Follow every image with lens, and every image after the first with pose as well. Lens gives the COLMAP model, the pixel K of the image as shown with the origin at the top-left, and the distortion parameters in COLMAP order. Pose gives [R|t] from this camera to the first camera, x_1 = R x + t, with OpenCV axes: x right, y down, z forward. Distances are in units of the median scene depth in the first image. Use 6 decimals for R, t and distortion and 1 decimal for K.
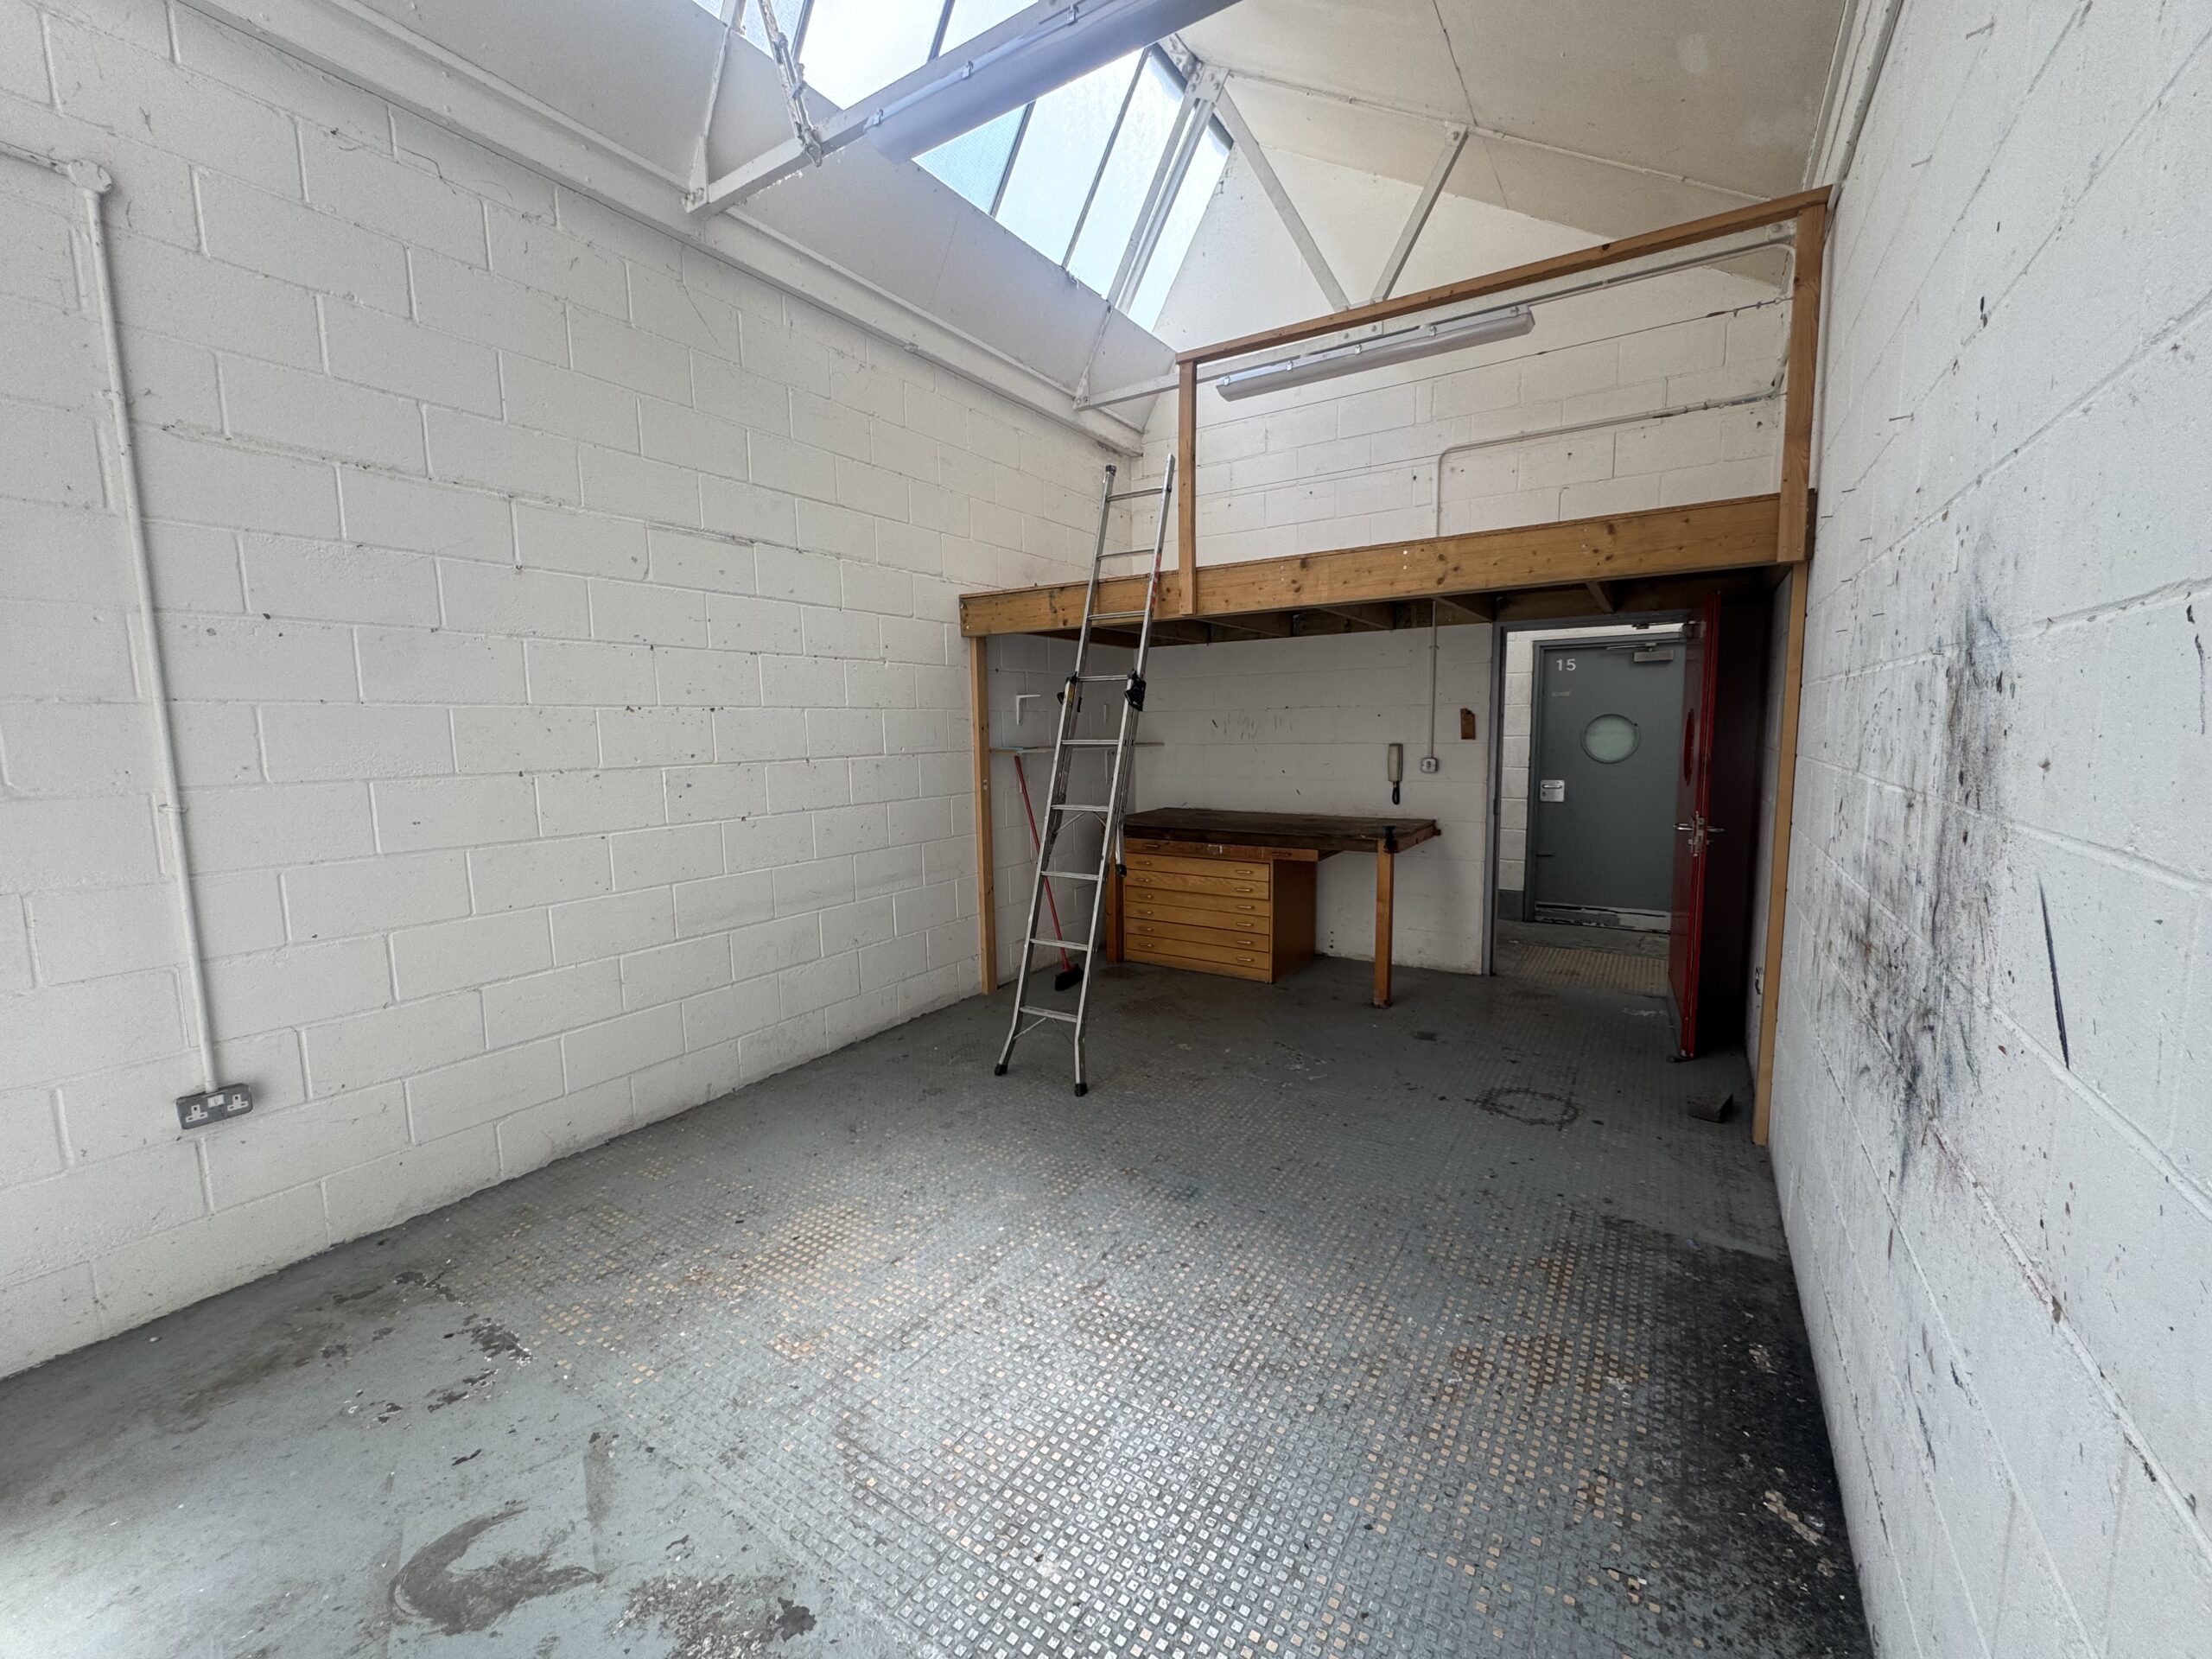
lens RADIAL K [[885.0, 0, 1101.2], [0, 885.0, 828.3], [0, 0, 1]] dist [-0.002915, 0.000234]
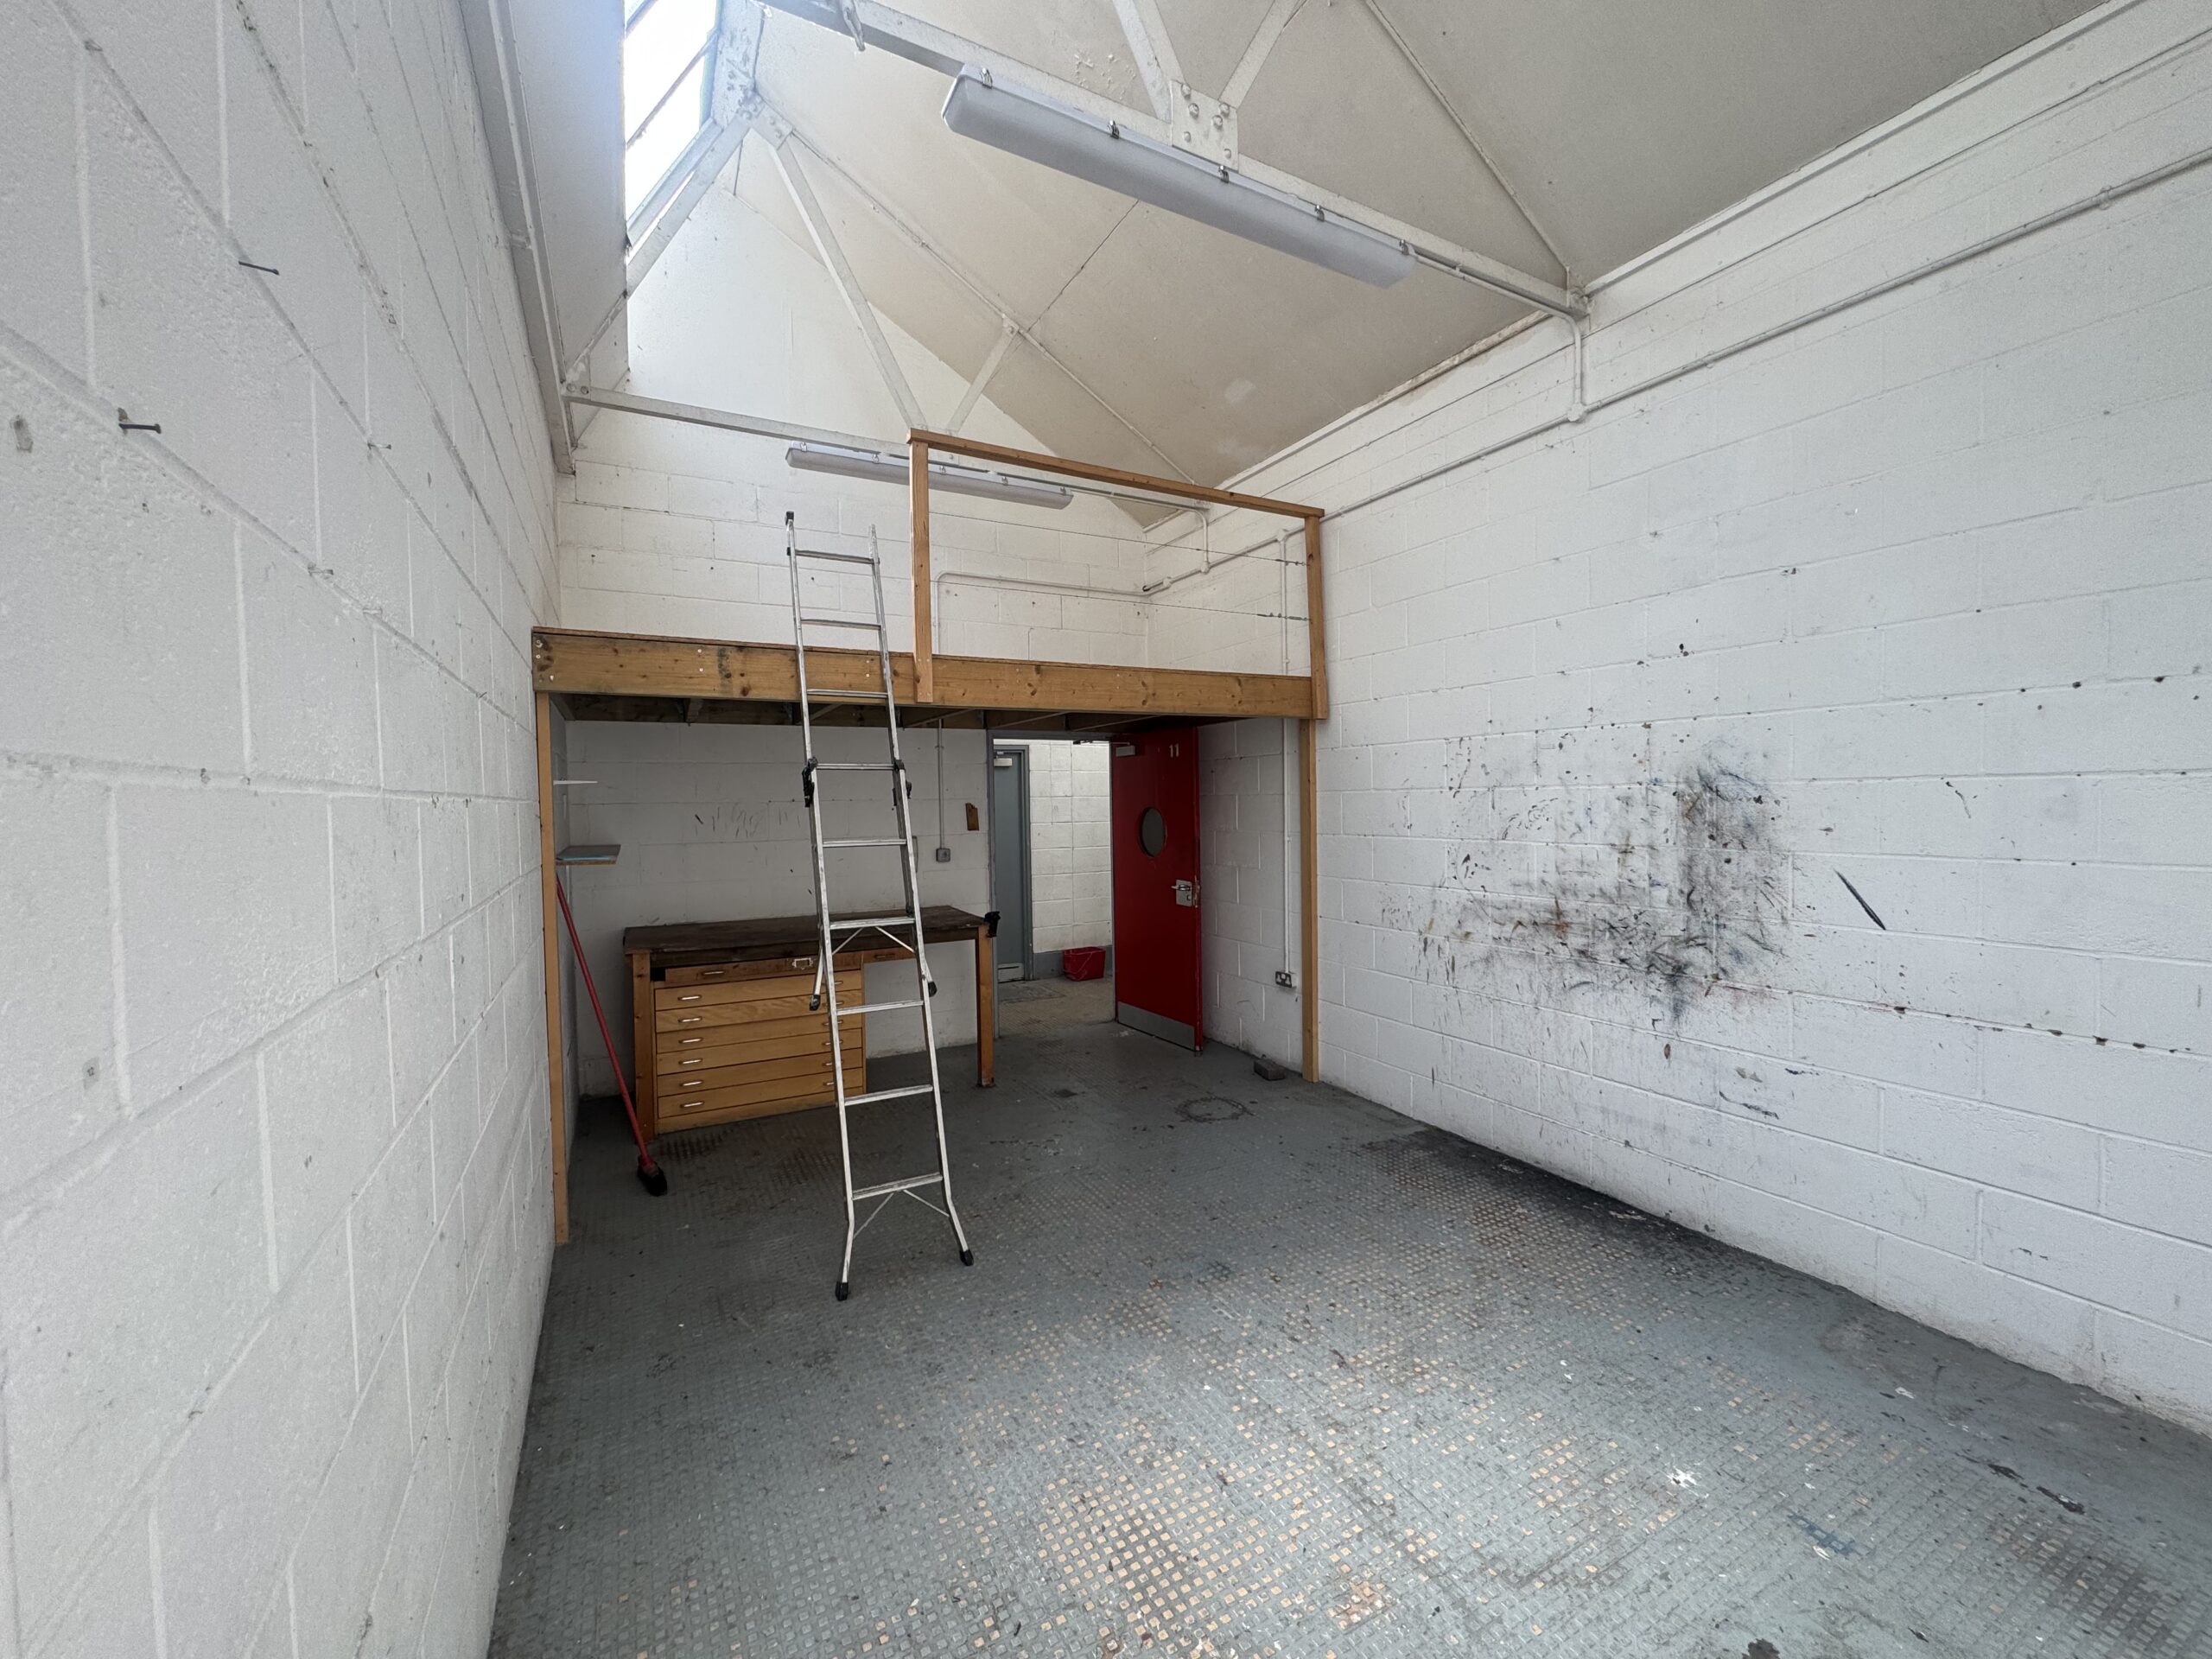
lens RADIAL K [[885.0, 0, 1105.4], [0, 885.0, 828.6], [0, 0, 1]] dist [-0.002915, 0.000234]
pose [[0.483660, -0.020055, 0.875026, -0.735747], [0.109360, 0.993288, -0.037682, -0.064451], [-0.868397, 0.113918, 0.482607, 0.475013]]
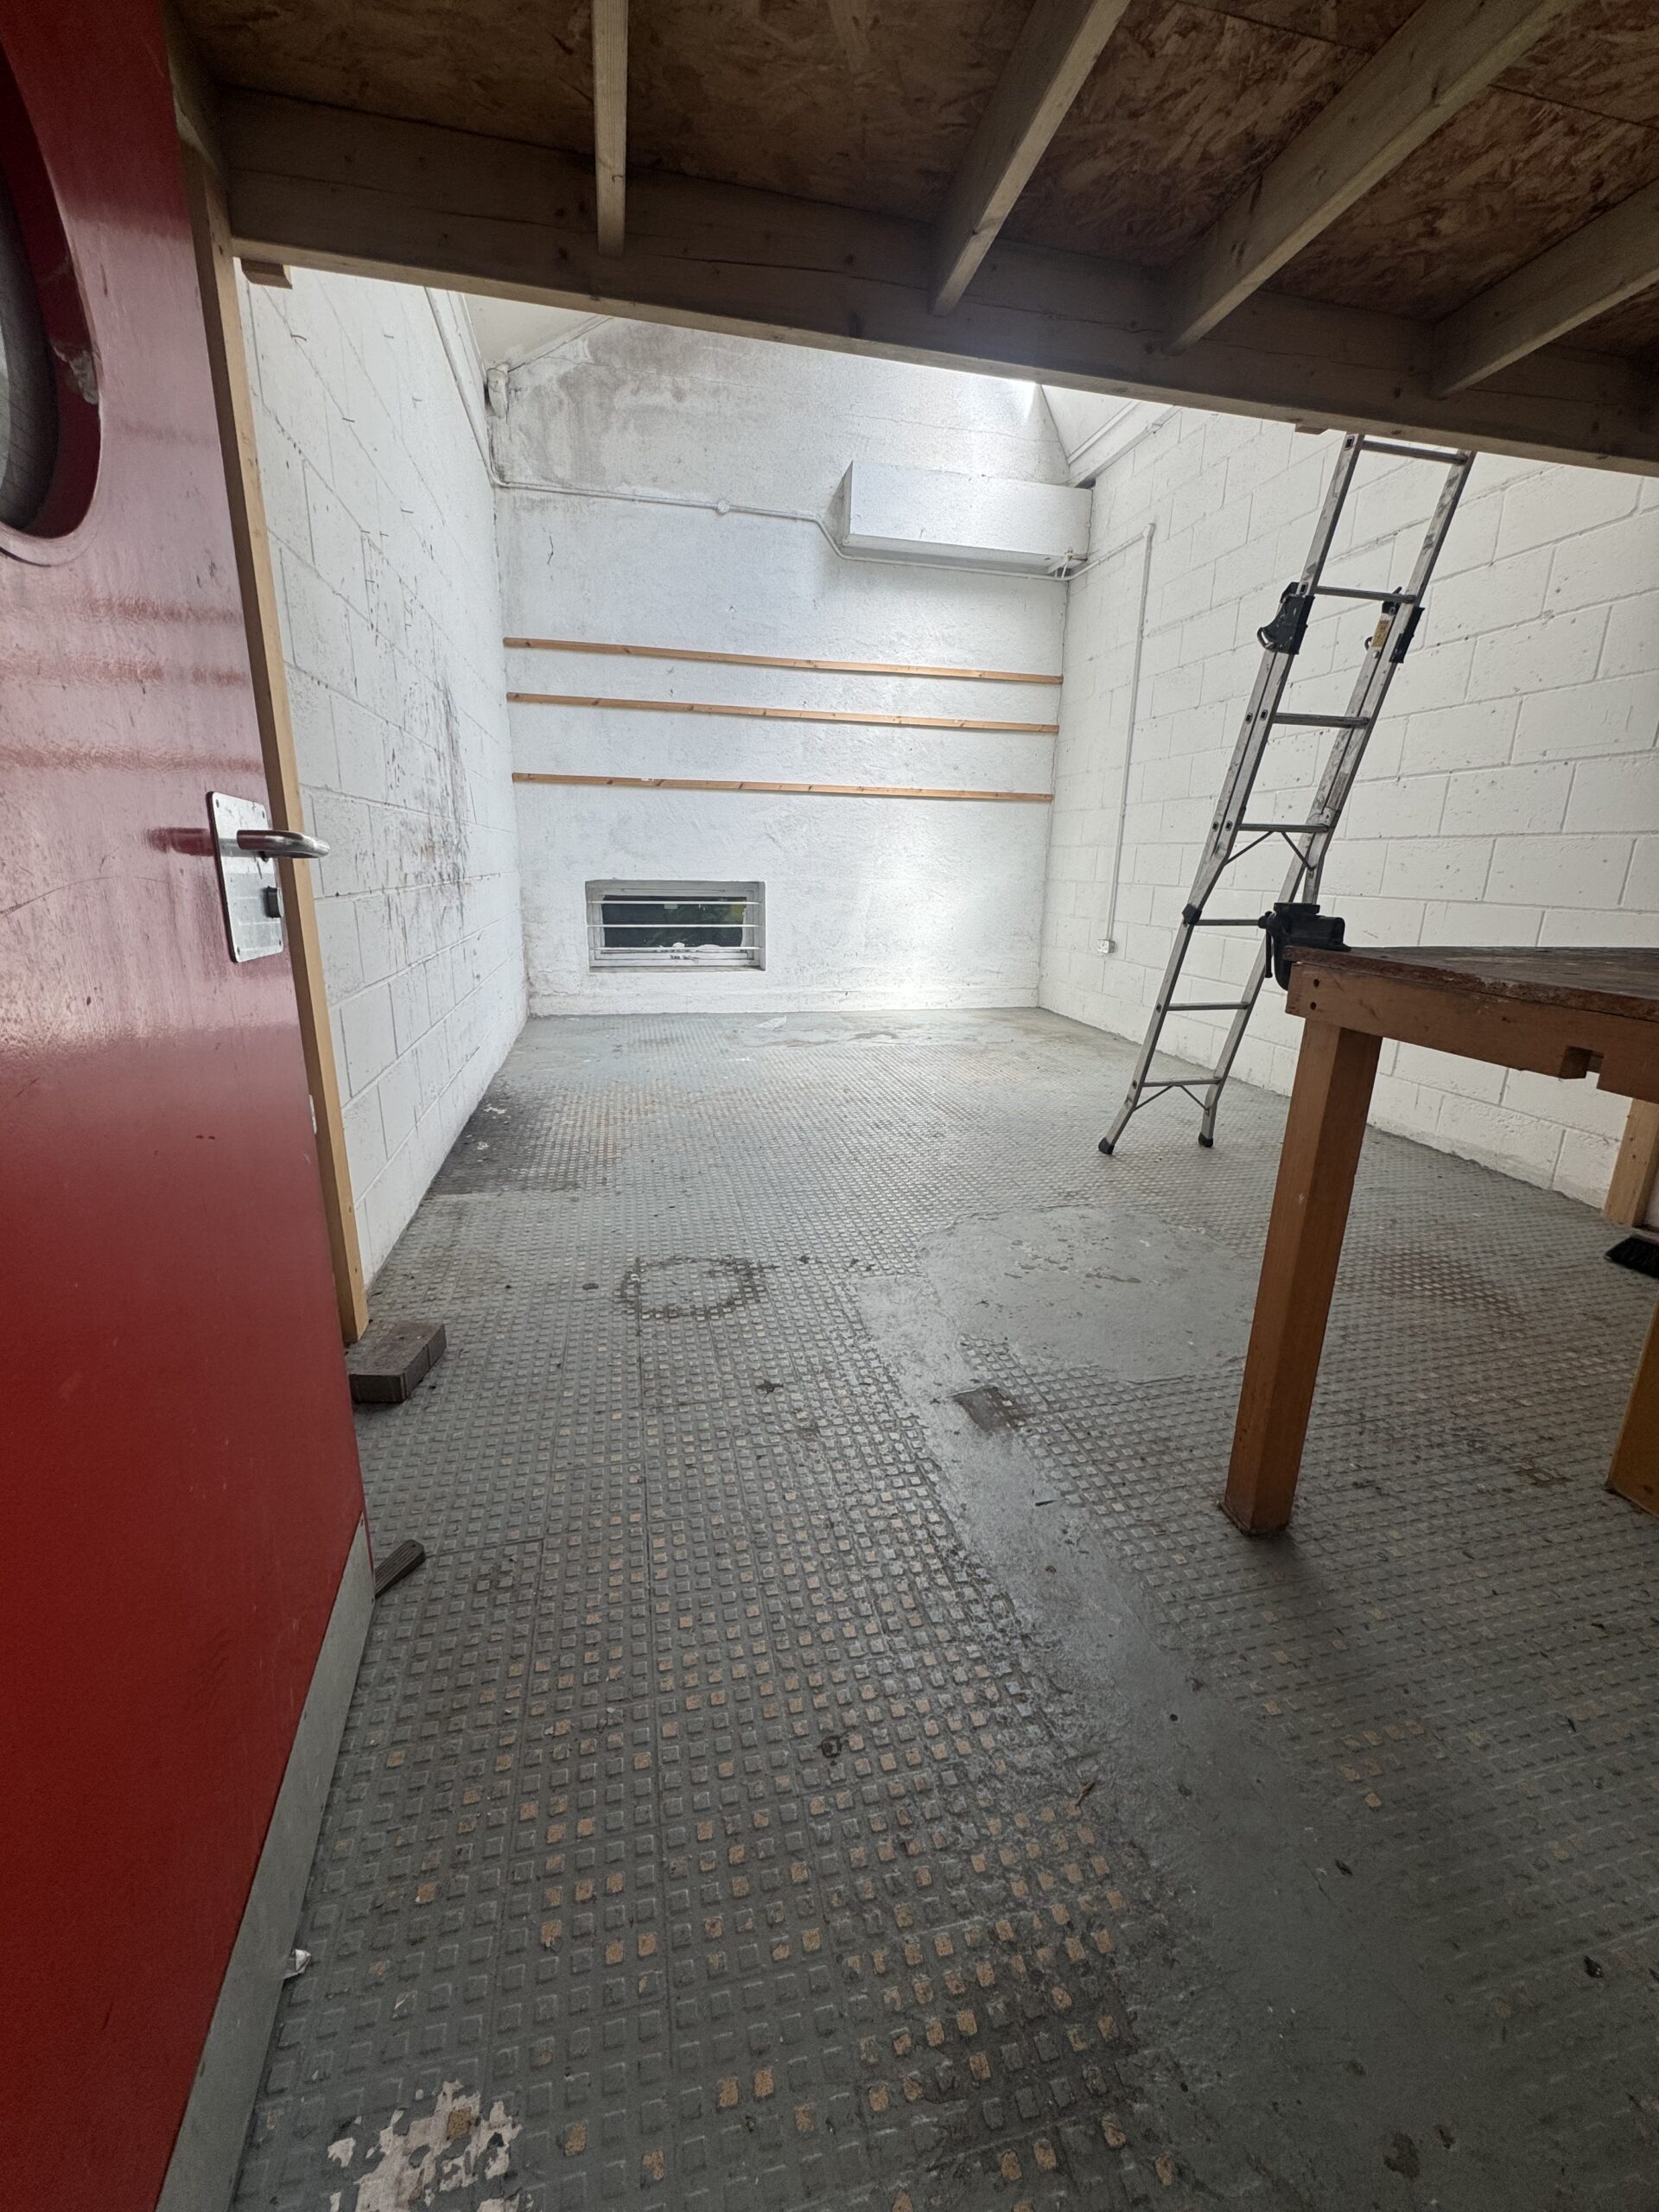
lens RADIAL K [[885.0, 0, 835.1], [0, 885.0, 1102.4], [0, 0, 1]] dist [-0.002915, 0.000234]
pose [[-0.695978, 0.190613, -0.692301, 0.845356], [-0.091353, 0.932785, 0.348665, -0.037521], [0.712228, 0.305907, -0.631785, 1.468878]]
